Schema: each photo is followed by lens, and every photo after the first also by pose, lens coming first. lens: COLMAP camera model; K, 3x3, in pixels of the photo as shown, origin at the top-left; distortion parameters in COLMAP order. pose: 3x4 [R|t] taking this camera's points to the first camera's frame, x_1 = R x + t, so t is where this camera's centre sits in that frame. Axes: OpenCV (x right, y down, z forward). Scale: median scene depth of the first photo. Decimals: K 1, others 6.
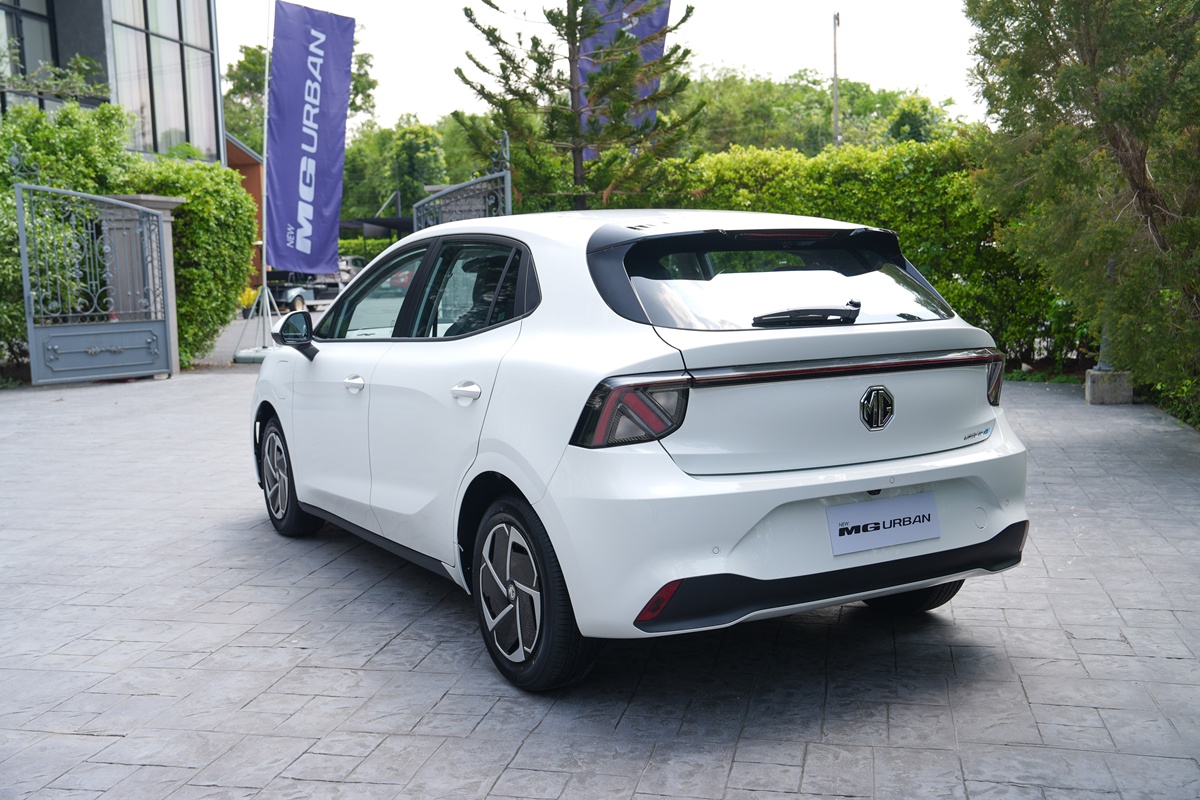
lens RADIAL K [[1268.8, 0, 600.0], [0, 1268.8, 400.0], [0, 0, 1]] dist [0.159283, -0.000313]
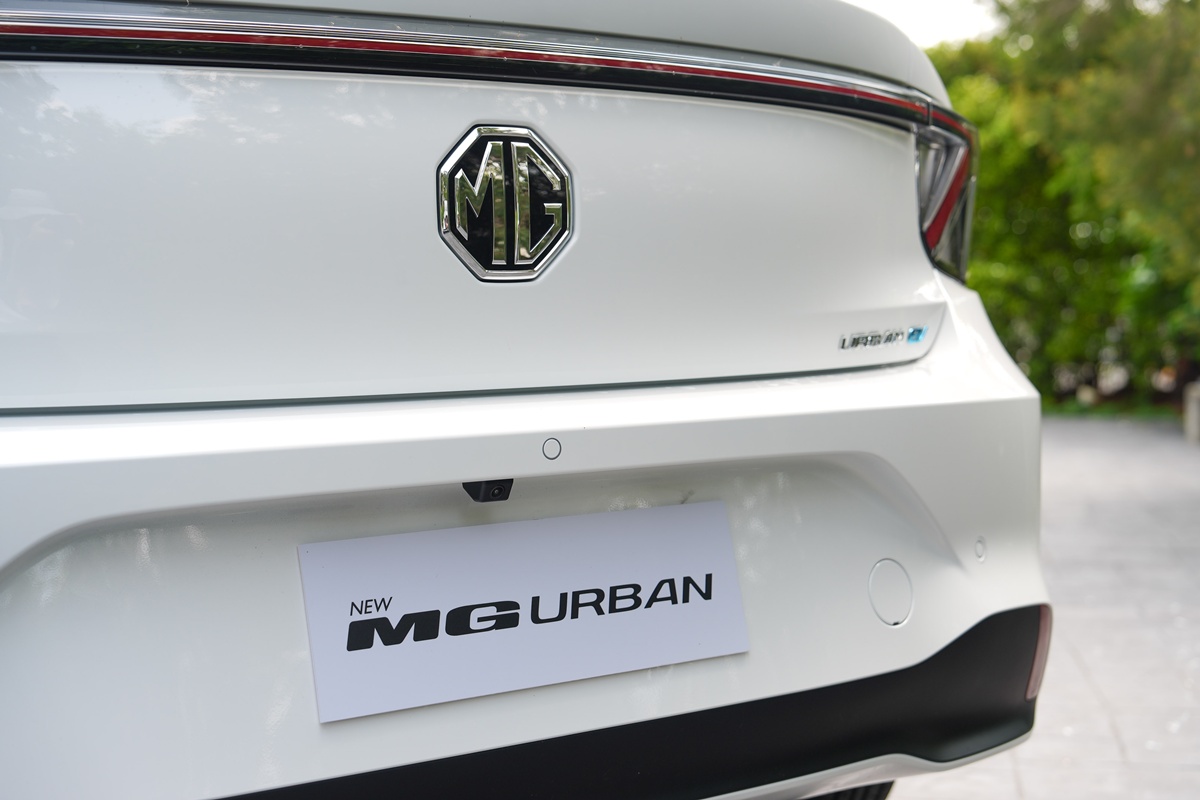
lens RADIAL K [[1727.3, 0, 600.0], [0, 1727.3, 400.0], [0, 0, 1]] dist [0.131228, 0.009895]
pose [[0.999370, -0.005175, 0.035111, 0.221768], [0.007240, 0.998236, -0.058933, 0.073314], [-0.034744, 0.059150, 0.997644, 0.607716]]
